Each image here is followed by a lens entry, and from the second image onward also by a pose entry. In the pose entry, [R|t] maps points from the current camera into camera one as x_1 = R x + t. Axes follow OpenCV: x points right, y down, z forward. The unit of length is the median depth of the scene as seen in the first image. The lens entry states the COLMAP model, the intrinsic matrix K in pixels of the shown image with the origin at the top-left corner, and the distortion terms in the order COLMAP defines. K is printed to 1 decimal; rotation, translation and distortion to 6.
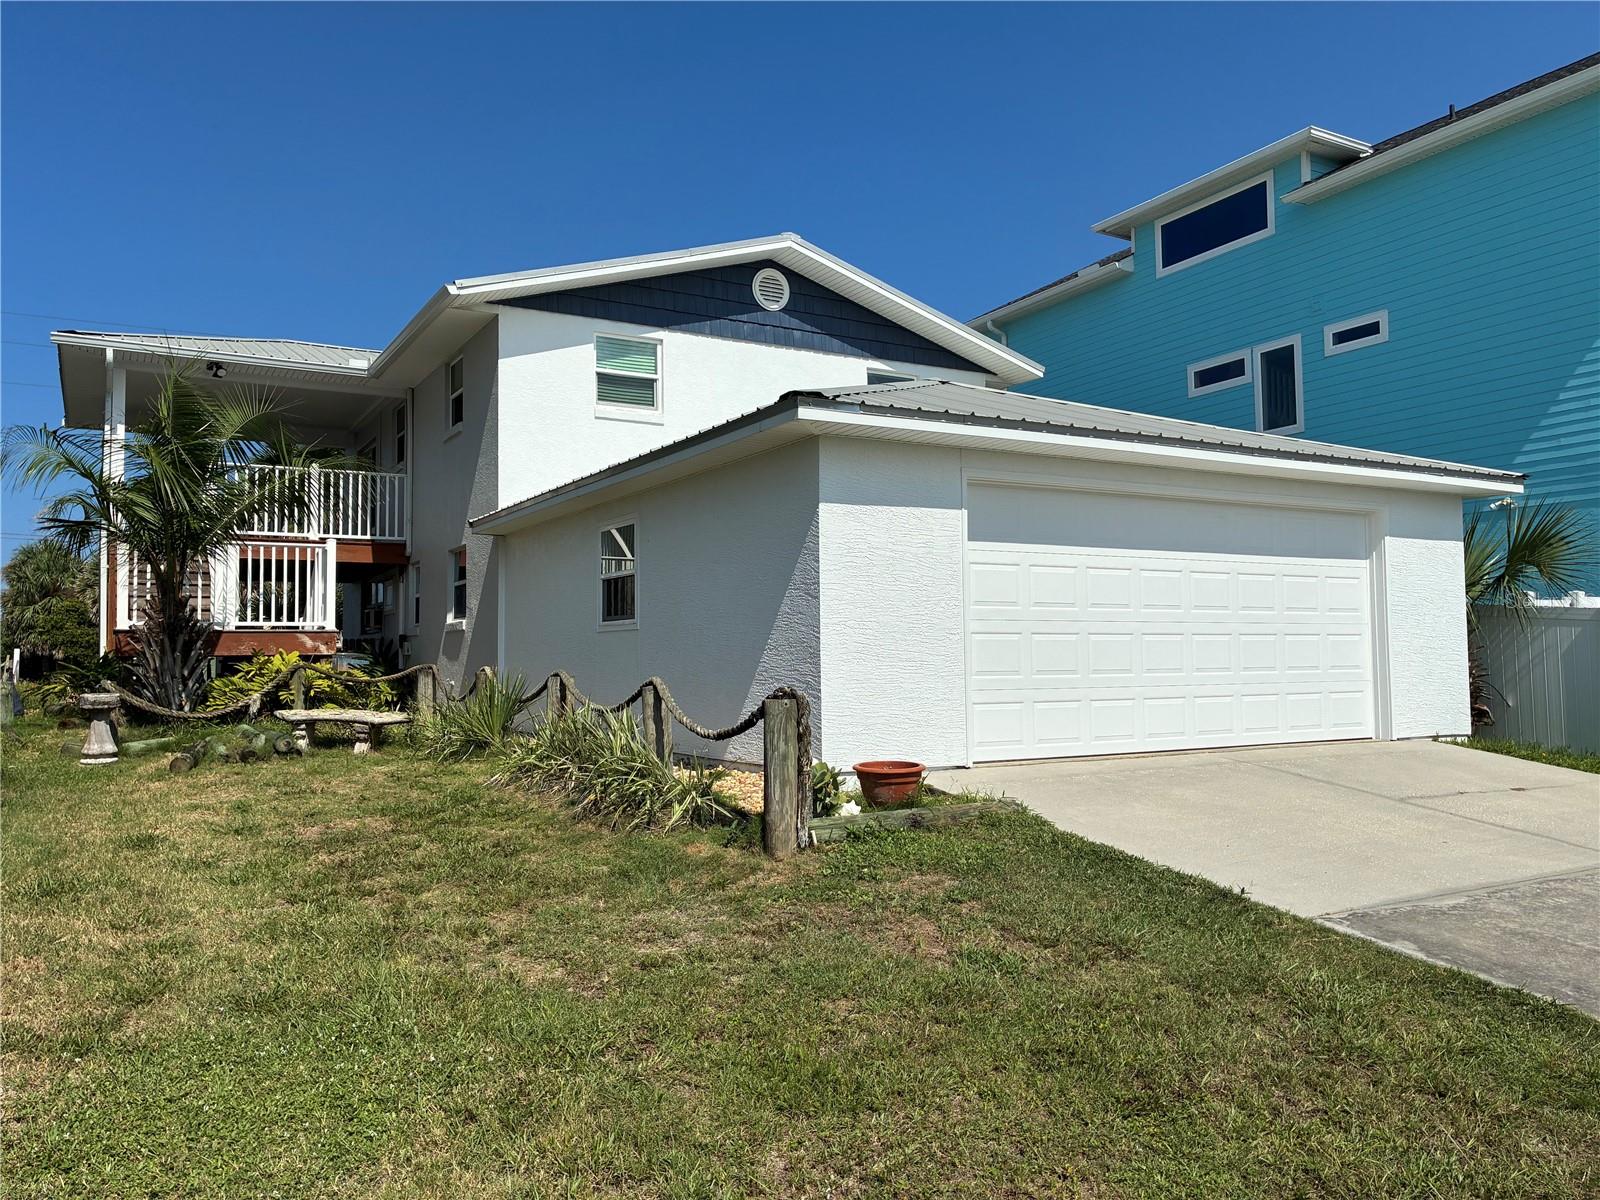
lens RADIAL K [[1218.2, 0, 800.0], [0, 1218.2, 600.0], [0, 0, 1]] dist [0.088633, -0.098222]
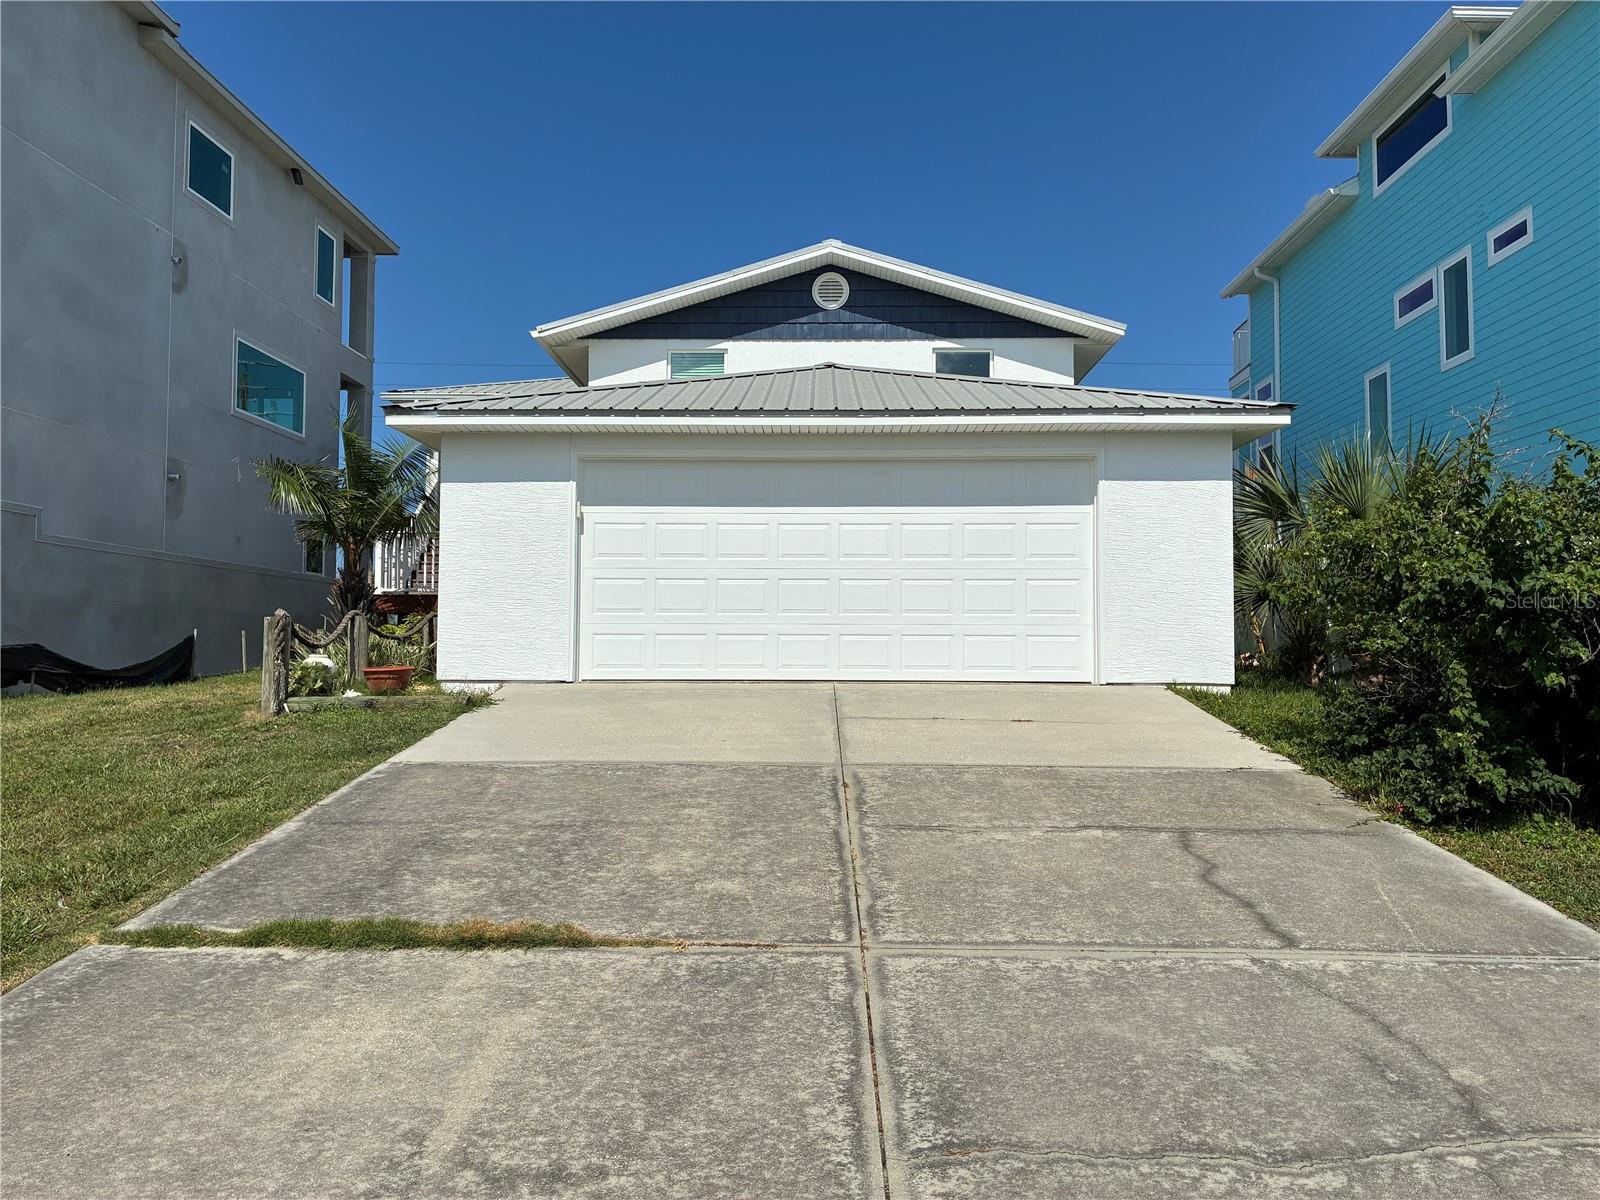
lens RADIAL K [[1218.2, 0, 800.0], [0, 1218.2, 600.0], [0, 0, 1]] dist [0.088633, -0.098222]
pose [[0.852865, -0.009014, -0.522054, 0.546116], [0.014017, 0.999886, 0.005634, 0.025046], [0.521944, -0.012123, 0.852894, 0.019120]]
